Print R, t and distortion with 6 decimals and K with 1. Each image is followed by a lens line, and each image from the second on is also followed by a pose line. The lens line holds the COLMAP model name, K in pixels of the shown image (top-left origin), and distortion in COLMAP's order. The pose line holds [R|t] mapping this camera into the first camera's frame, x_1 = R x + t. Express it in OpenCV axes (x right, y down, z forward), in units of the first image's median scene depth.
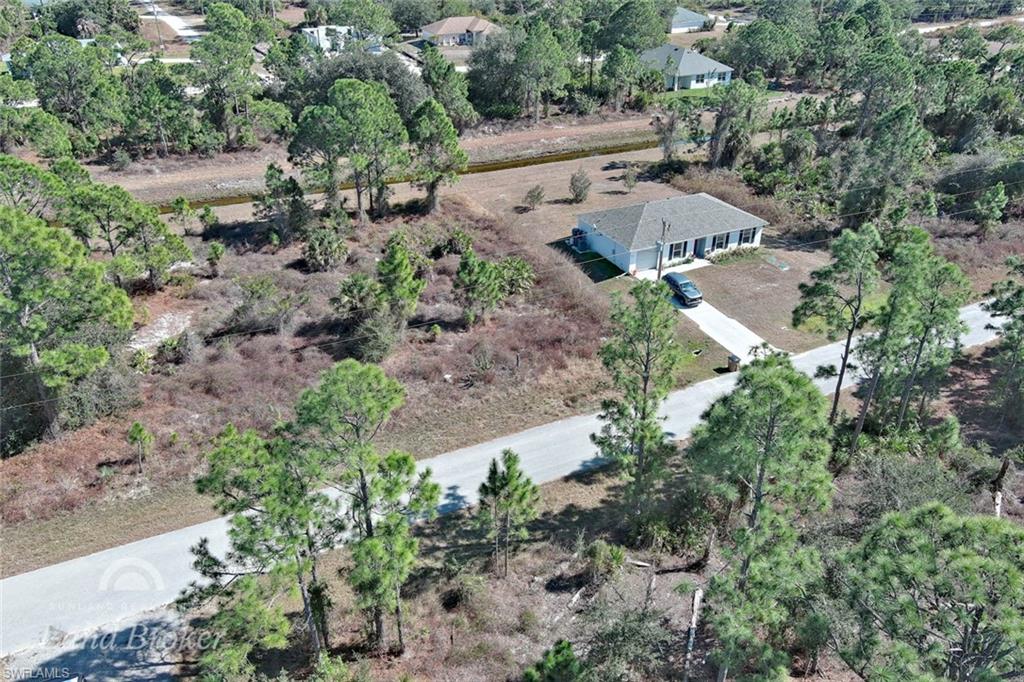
lens RADIAL K [[790.8, 0, 511.0], [0, 790.8, 345.0], [0, 0, 1]] dist [0.031228, -0.034792]
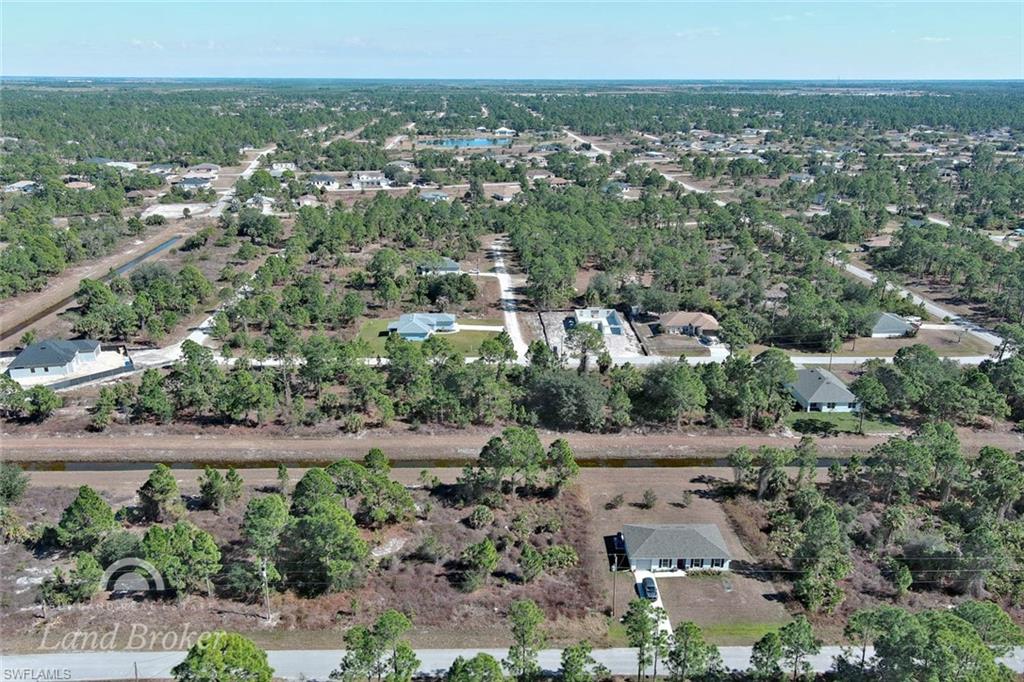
lens RADIAL K [[790.8, 0, 512.7], [0, 790.8, 343.5], [0, 0, 1]] dist [0.031228, -0.034792]
pose [[0.903209, 0.130342, -0.408932, 0.522249], [-0.206290, 0.967339, -0.147305, -0.244034], [0.376376, 0.217406, 0.900597, -0.714534]]
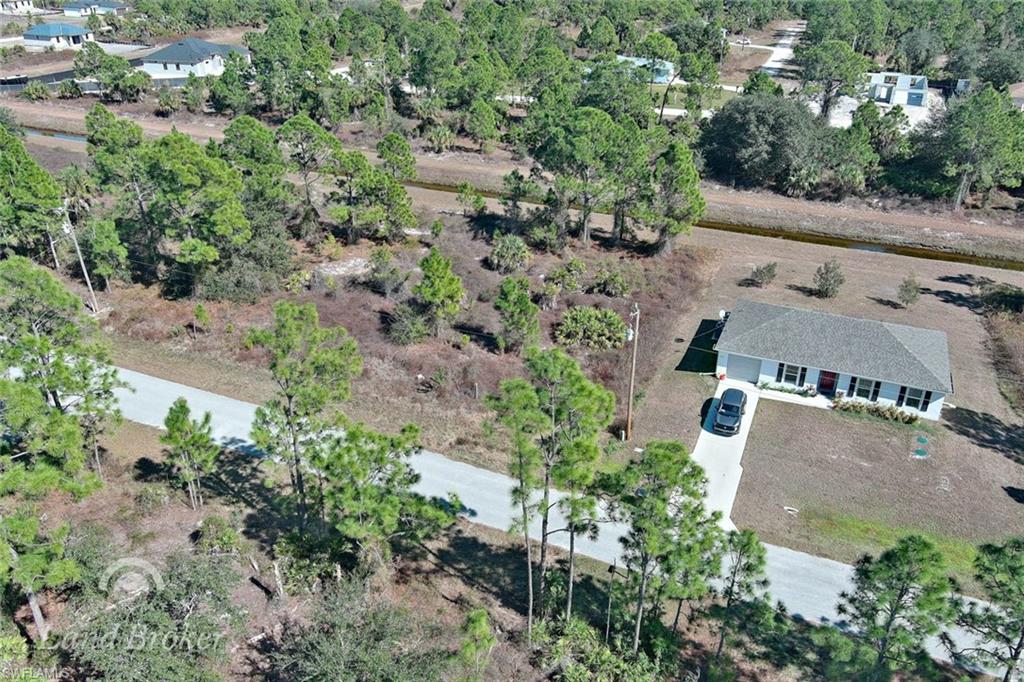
lens RADIAL K [[790.8, 0, 516.5], [0, 790.8, 340.4], [0, 0, 1]] dist [0.031228, -0.034792]
pose [[0.644406, 0.346711, -0.681566, 0.535779], [-0.375314, 0.919968, 0.113134, -0.130995], [0.666243, 0.182897, 0.722958, 0.227692]]
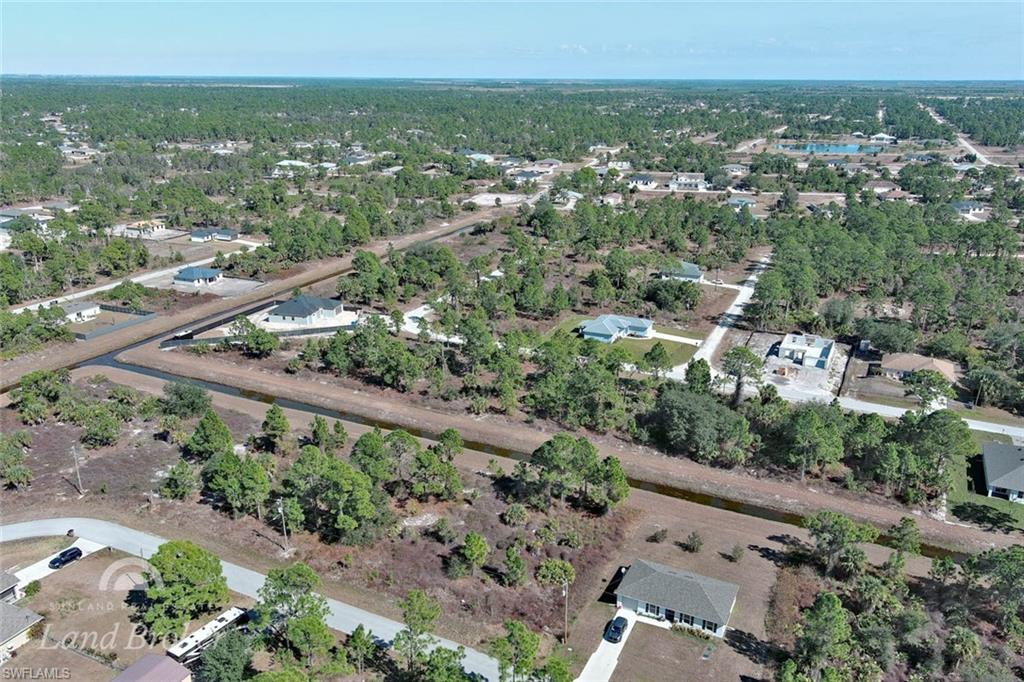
lens RADIAL K [[790.8, 0, 515.4], [0, 790.8, 344.7], [0, 0, 1]] dist [0.031228, -0.034792]
pose [[0.604367, 0.248629, -0.756918, 1.042944], [-0.390626, 0.920500, -0.009536, -0.452673], [0.694372, 0.301435, 0.653440, -0.337363]]
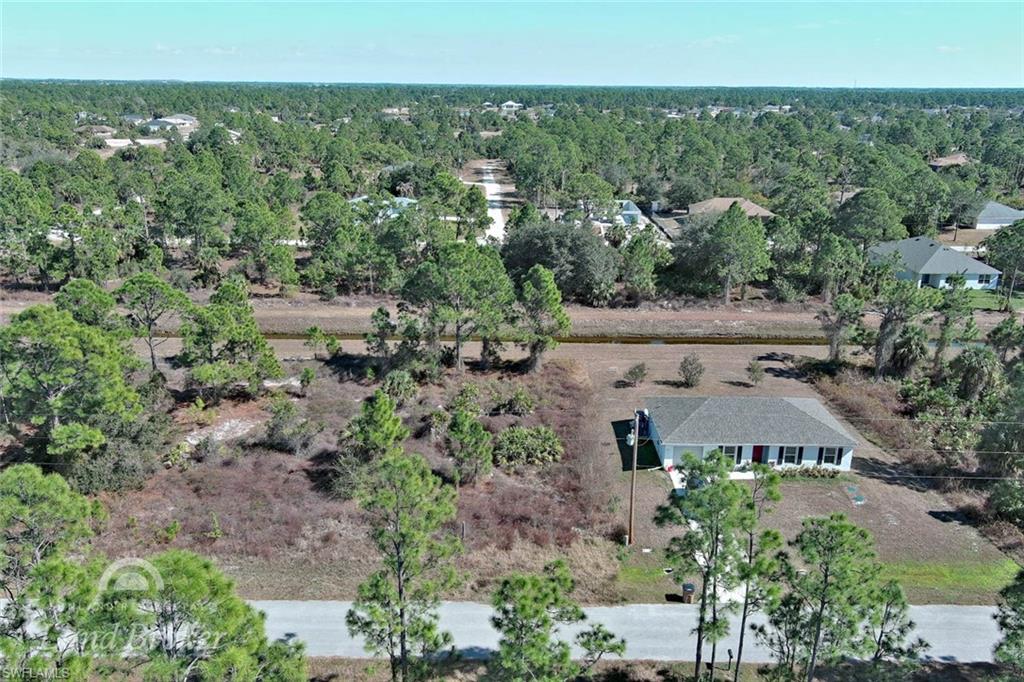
lens RADIAL K [[790.8, 0, 512.7], [0, 790.8, 341.7], [0, 0, 1]] dist [0.031228, -0.034792]
pose [[0.896276, 0.135507, -0.422287, 0.333794], [-0.218718, 0.963387, -0.155074, -0.048473], [0.385813, 0.231351, 0.893099, 0.084965]]
